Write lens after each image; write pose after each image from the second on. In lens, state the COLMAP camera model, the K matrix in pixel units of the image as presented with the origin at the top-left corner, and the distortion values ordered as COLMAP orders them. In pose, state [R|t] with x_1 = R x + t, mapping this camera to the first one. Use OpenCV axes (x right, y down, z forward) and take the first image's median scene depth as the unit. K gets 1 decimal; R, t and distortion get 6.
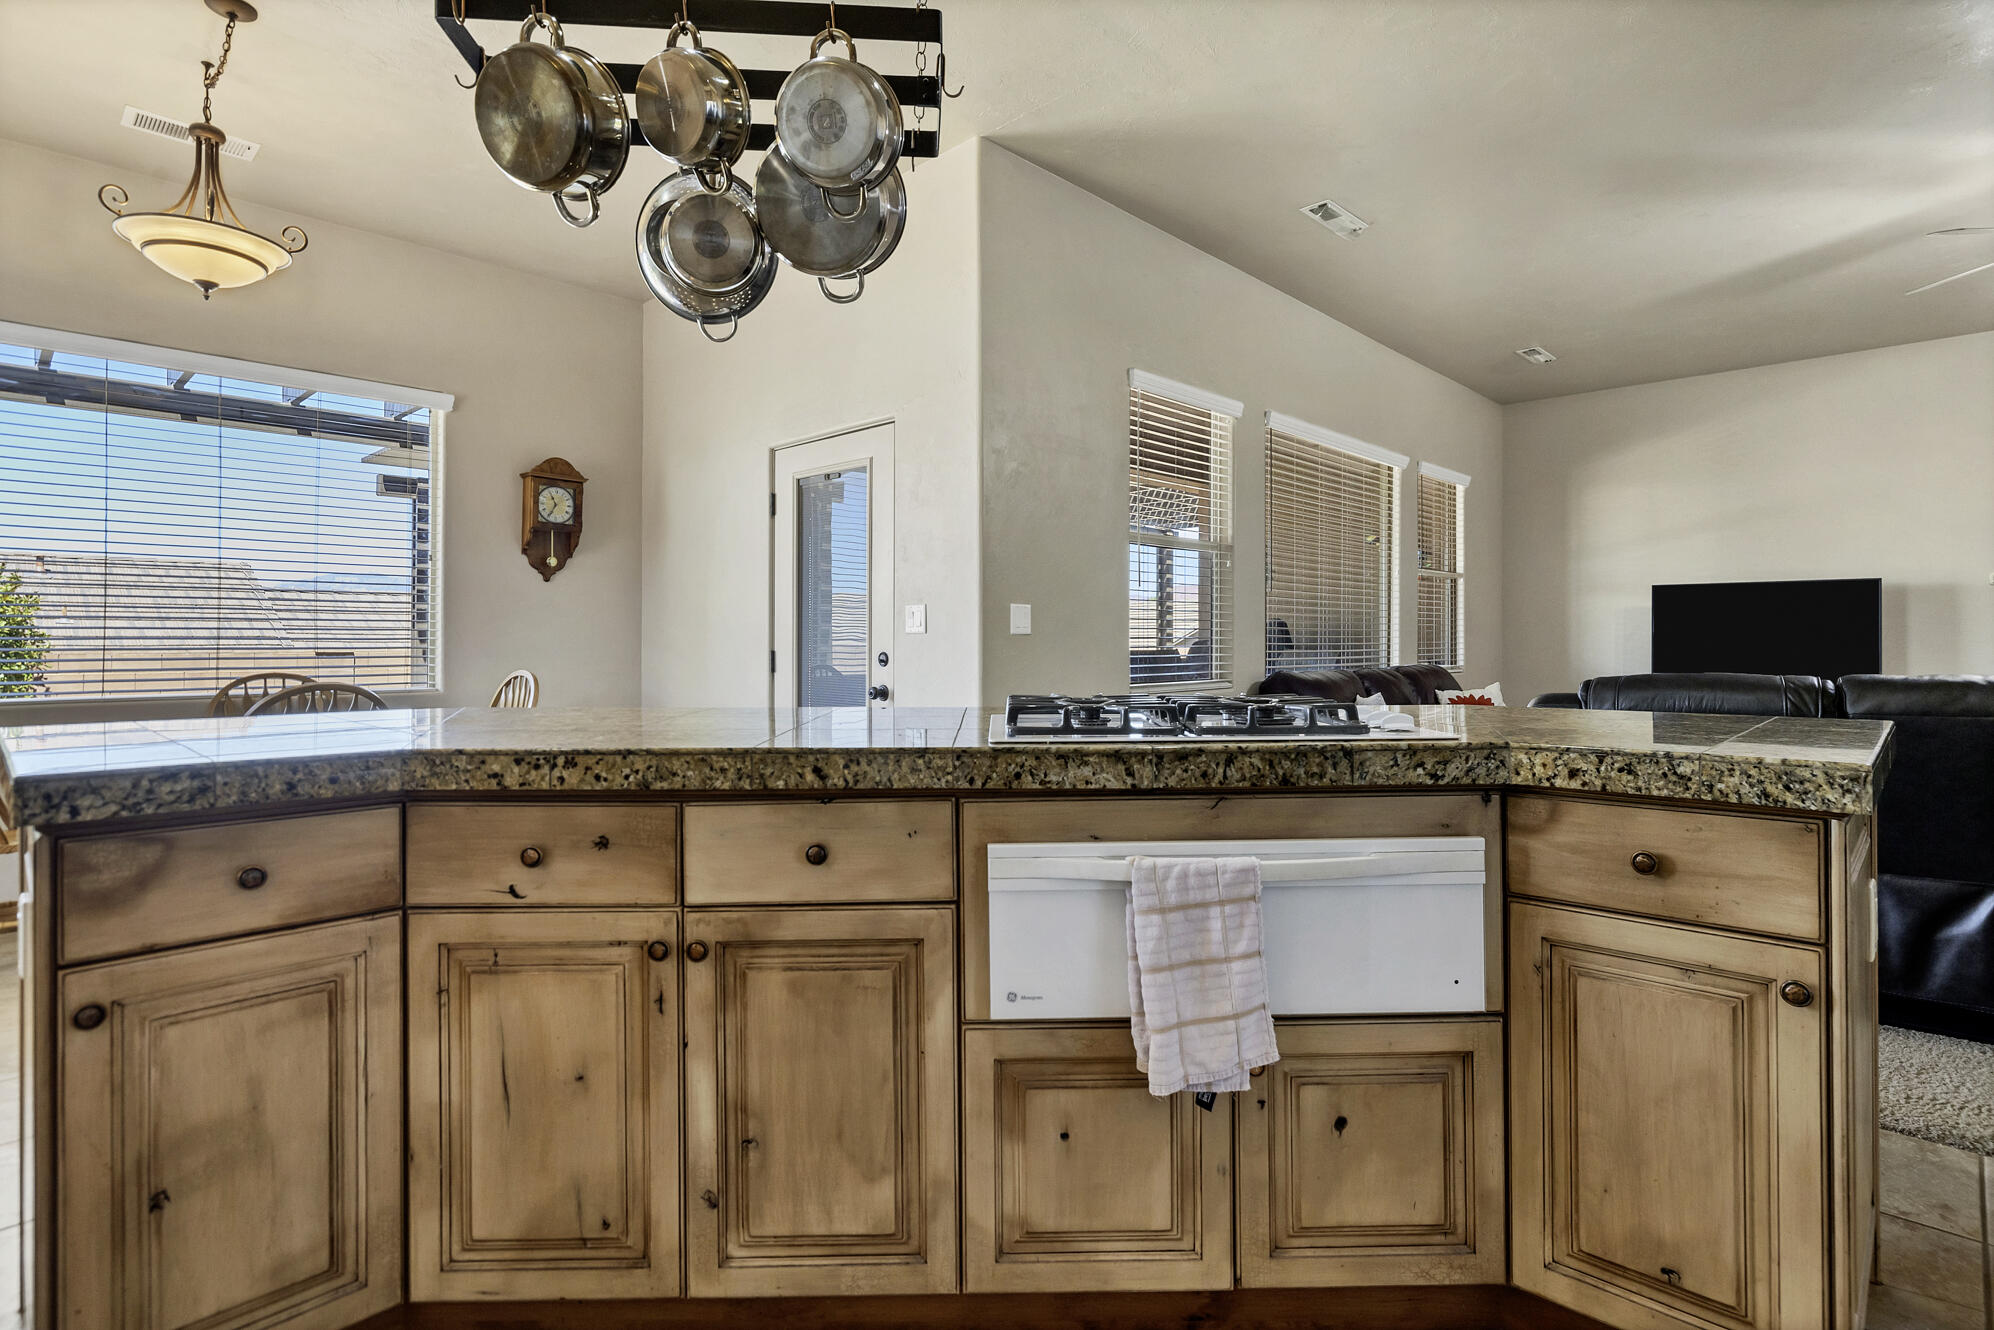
lens RADIAL K [[982.4, 0, 991.8], [0, 982.4, 647.0], [0, 0, 1]] dist [-0.008496, 0.000691]
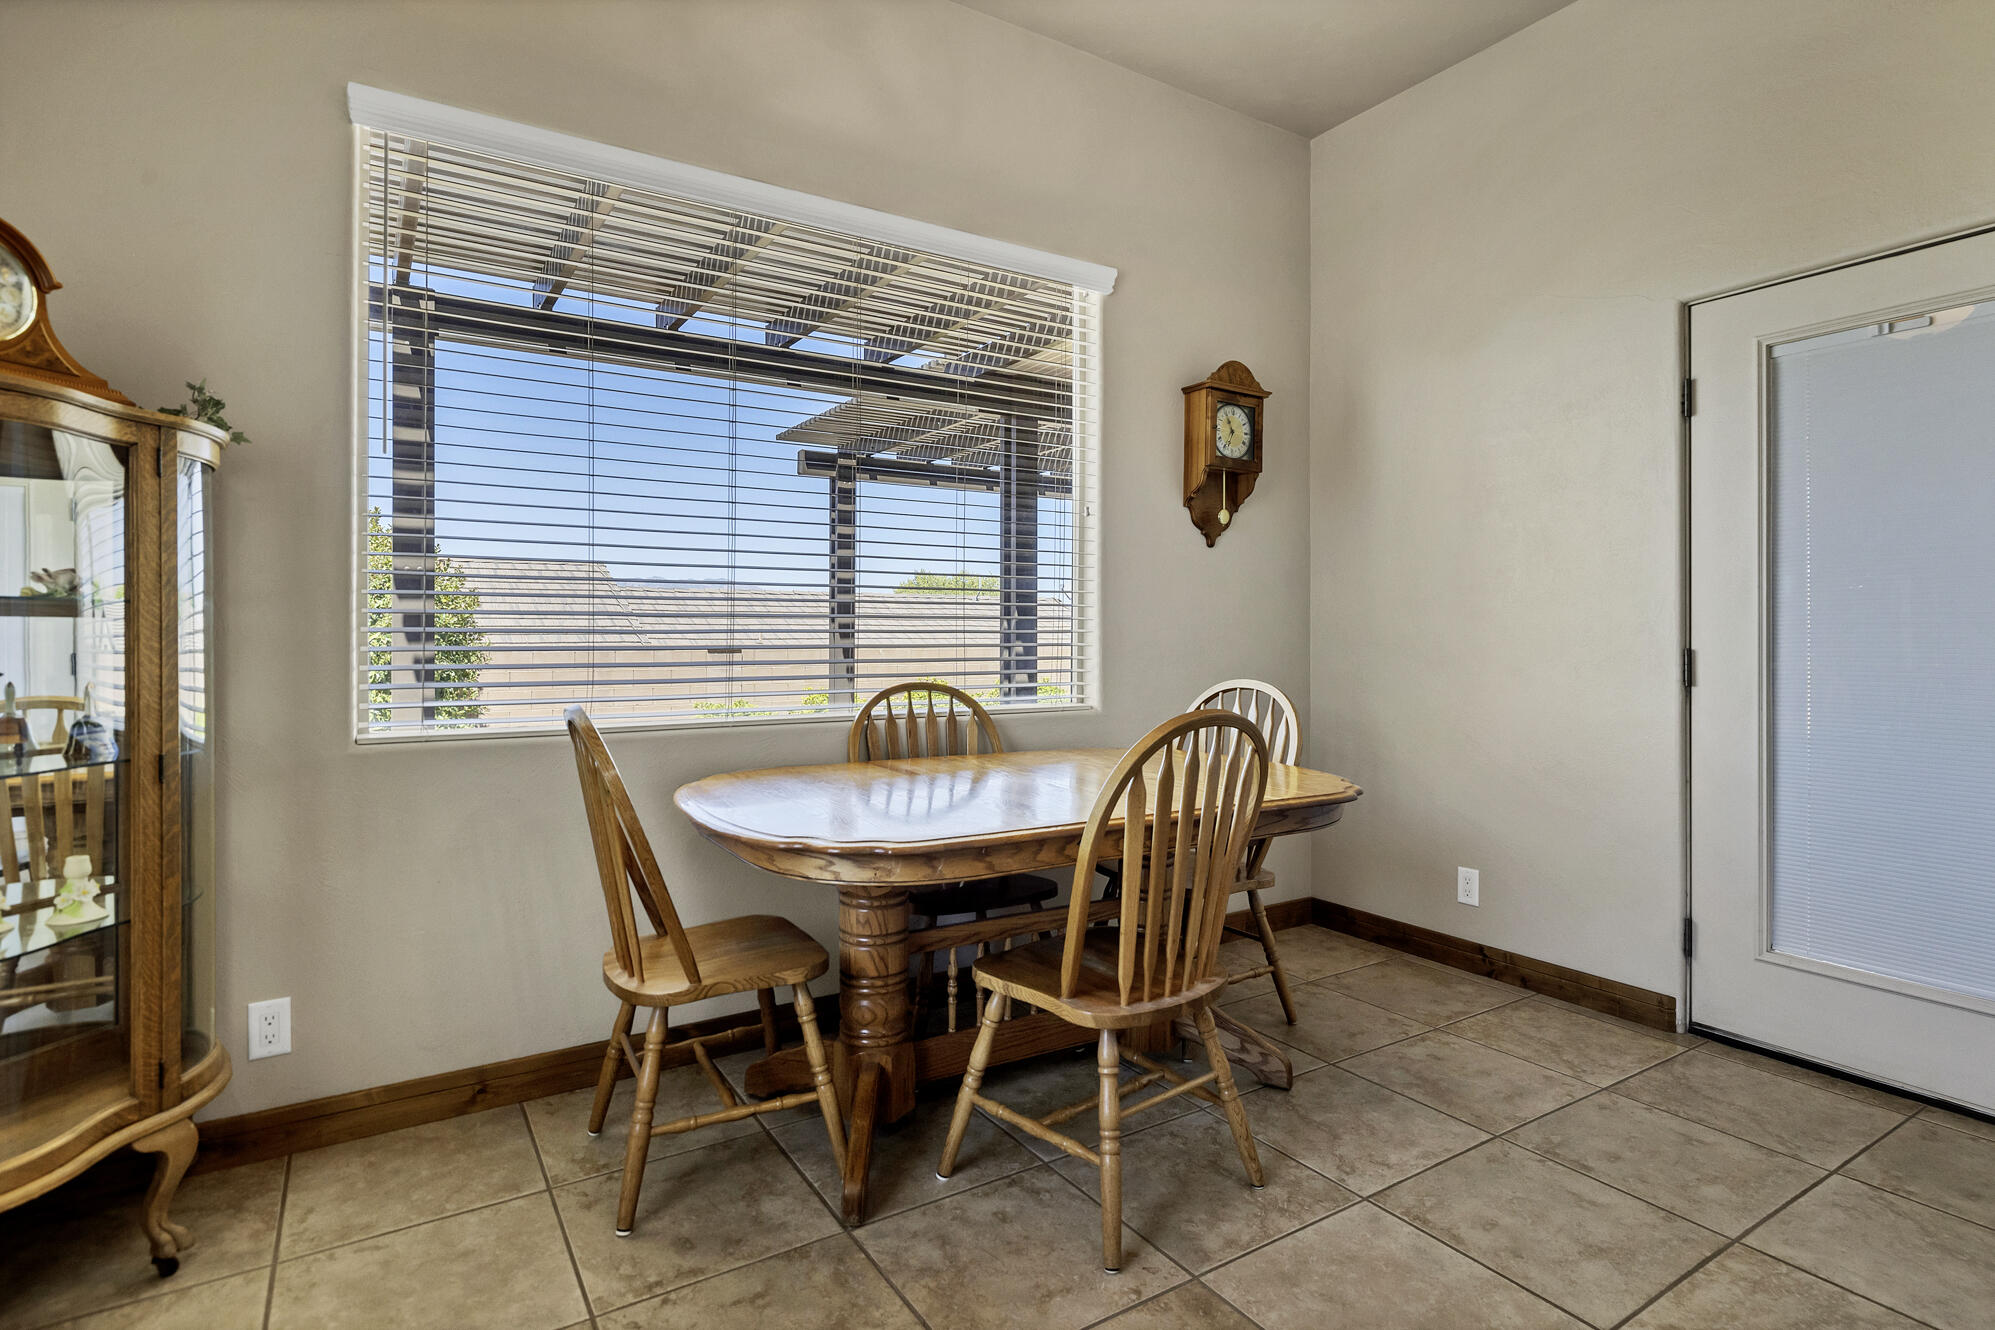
lens RADIAL K [[982.9, 0, 992.4], [0, 982.9, 644.3], [0, 0, 1]] dist [-0.008496, 0.000691]
pose [[0.970586, 0.000305, -0.240754, -0.443191], [0.000411, 0.999996, 0.002924, -0.001080], [0.240754, -0.002937, 0.970582, 0.306551]]
